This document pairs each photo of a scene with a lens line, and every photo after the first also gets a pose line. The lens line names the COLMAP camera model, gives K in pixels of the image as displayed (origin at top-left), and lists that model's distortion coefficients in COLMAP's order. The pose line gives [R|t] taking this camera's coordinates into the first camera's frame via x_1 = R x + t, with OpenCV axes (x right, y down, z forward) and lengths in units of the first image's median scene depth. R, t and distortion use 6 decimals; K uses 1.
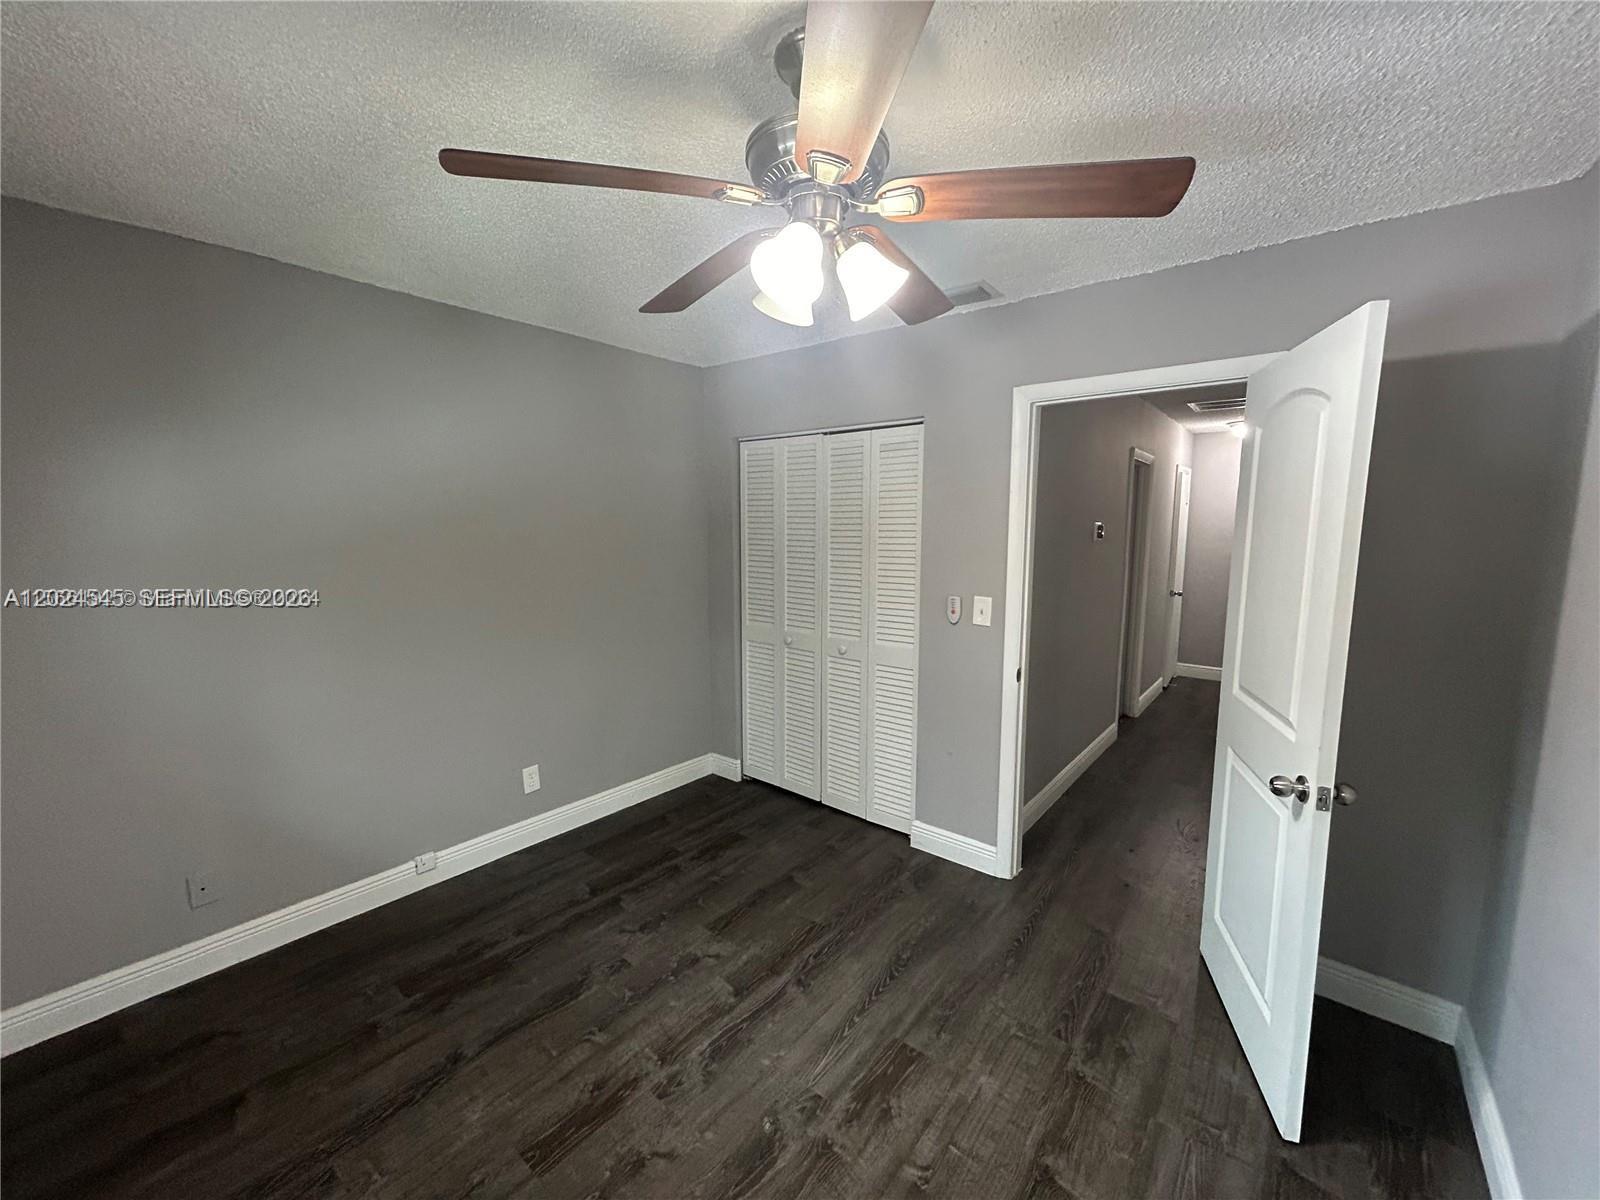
lens RADIAL K [[645.8, 0, 795.7], [0, 645.8, 603.3], [0, 0, 1]] dist [-0.002684, 0.000678]
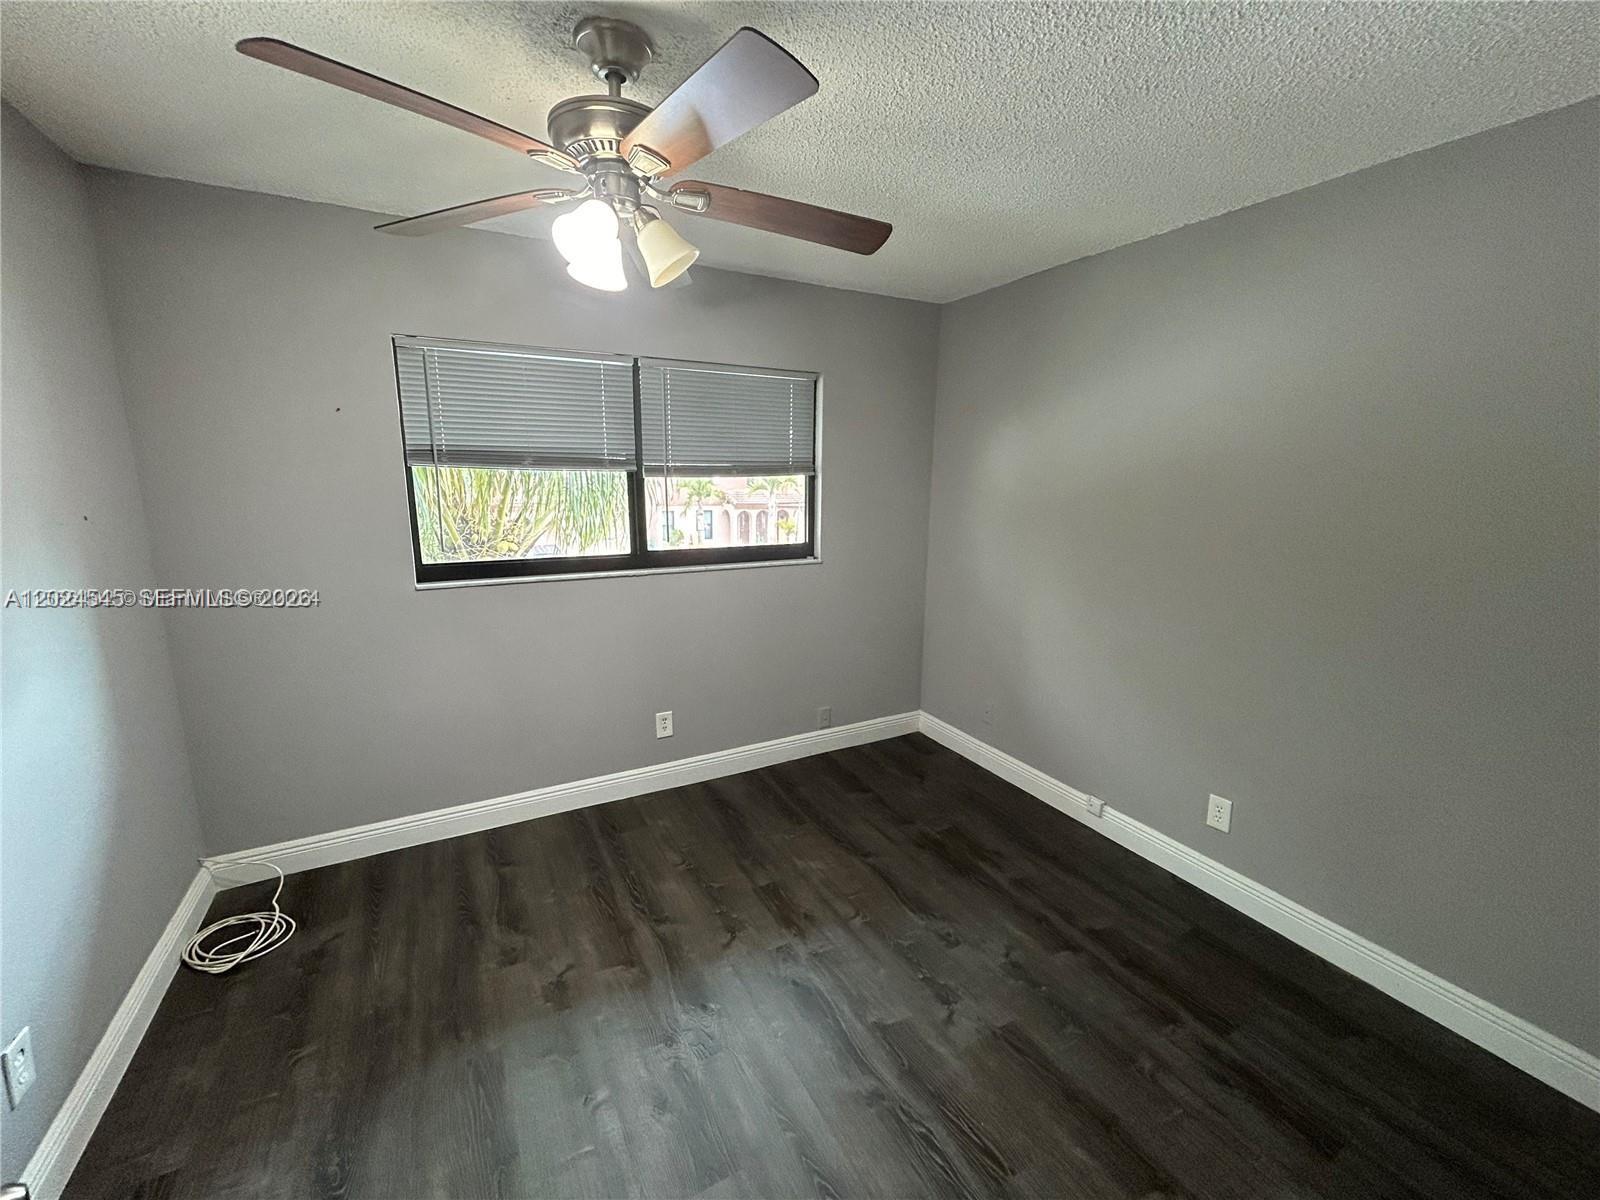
lens RADIAL K [[645.8, 0, 794.5], [0, 645.8, 597.8], [0, 0, 1]] dist [-0.002684, 0.000678]
pose [[-0.378399, 0.169792, -0.909937, 0.603510], [-0.132121, 0.963060, 0.234648, -0.122240], [0.916165, 0.209012, -0.341988, 1.018988]]
